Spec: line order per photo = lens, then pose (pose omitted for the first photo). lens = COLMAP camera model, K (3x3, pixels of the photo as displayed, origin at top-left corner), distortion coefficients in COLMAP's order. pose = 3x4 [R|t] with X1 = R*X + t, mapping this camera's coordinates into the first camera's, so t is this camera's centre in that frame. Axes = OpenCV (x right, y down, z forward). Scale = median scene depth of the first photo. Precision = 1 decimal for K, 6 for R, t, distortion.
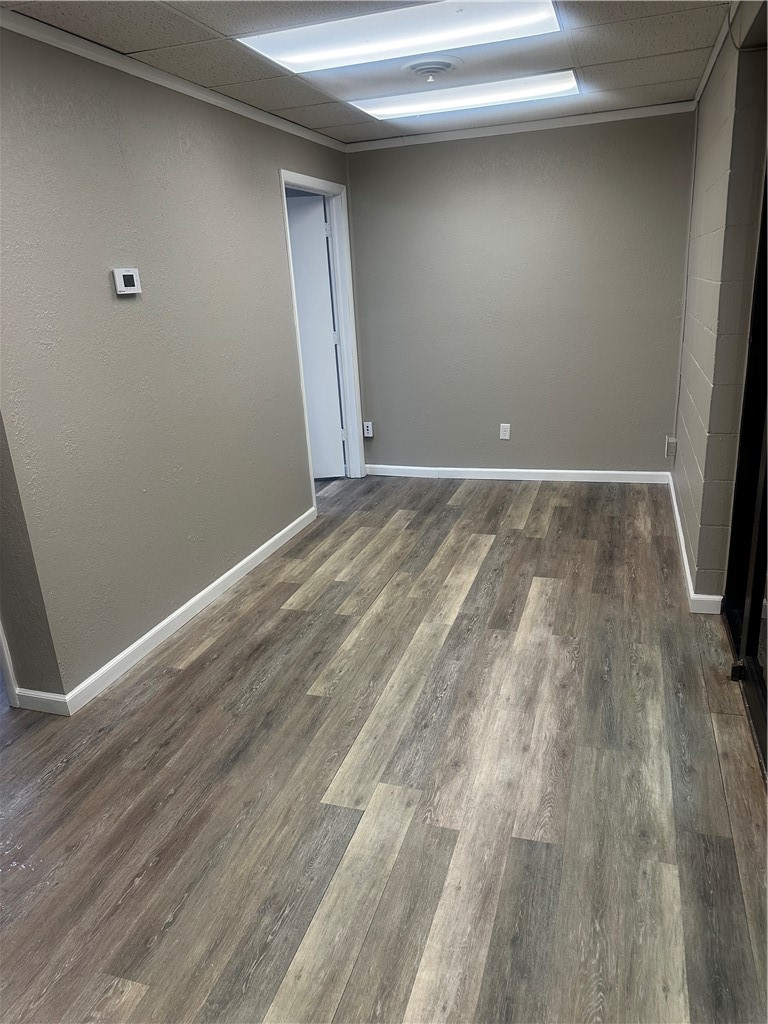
lens RADIAL K [[712.7, 0, 384.0], [0, 712.7, 512.0], [0, 0, 1]] dist [0.125401, -0.221927]
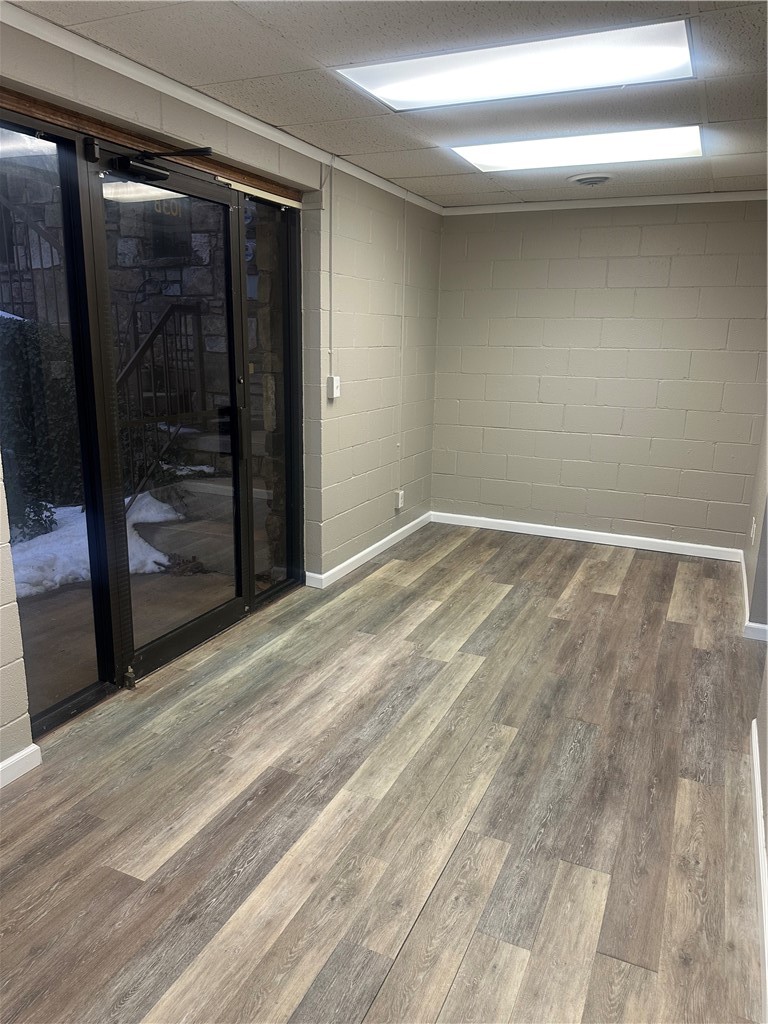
lens RADIAL K [[712.7, 0, 384.0], [0, 712.7, 512.0], [0, 0, 1]] dist [0.125401, -0.221927]
pose [[-0.992392, 0.011914, 0.122541, -0.044922], [0.073915, 0.853631, 0.515607, -0.495210], [-0.098462, 0.520742, -0.848017, 1.571741]]
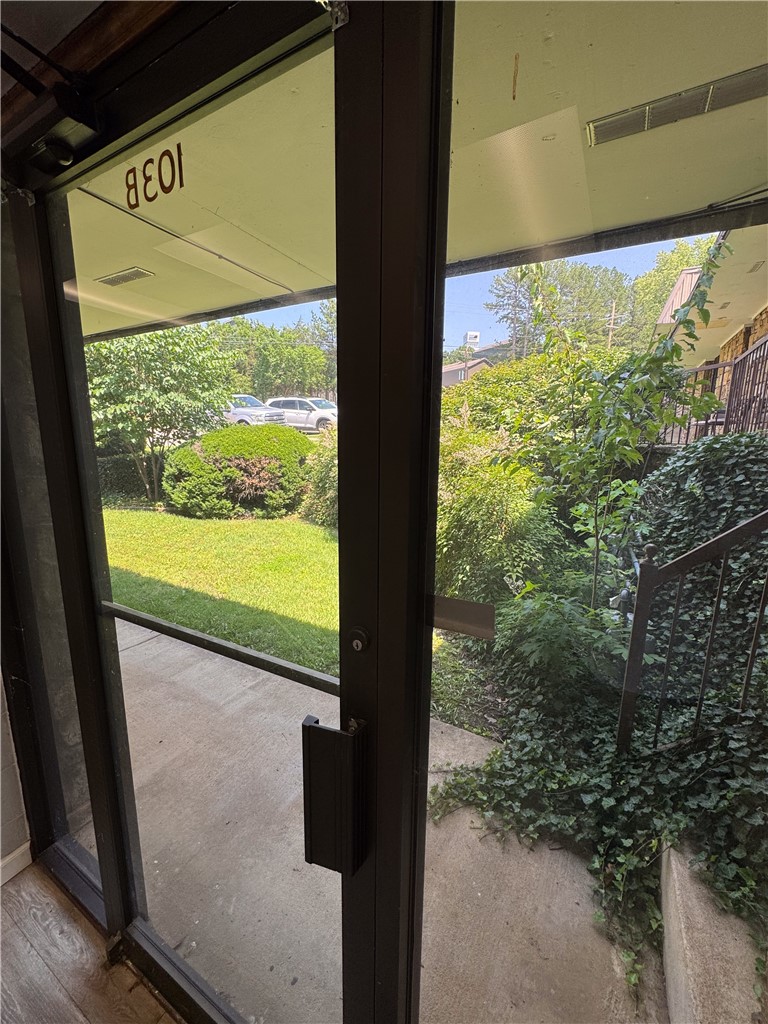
lens RADIAL K [[407.9, 0, 385.8], [0, 407.9, 510.6], [0, 0, 1]] dist [-0.008945, 0.000615]
pose [[0.192620, -0.114316, 0.974592, 0.145297], [0.280108, 0.958272, 0.057041, -0.163153], [-0.940445, 0.262004, 0.216603, 0.431493]]
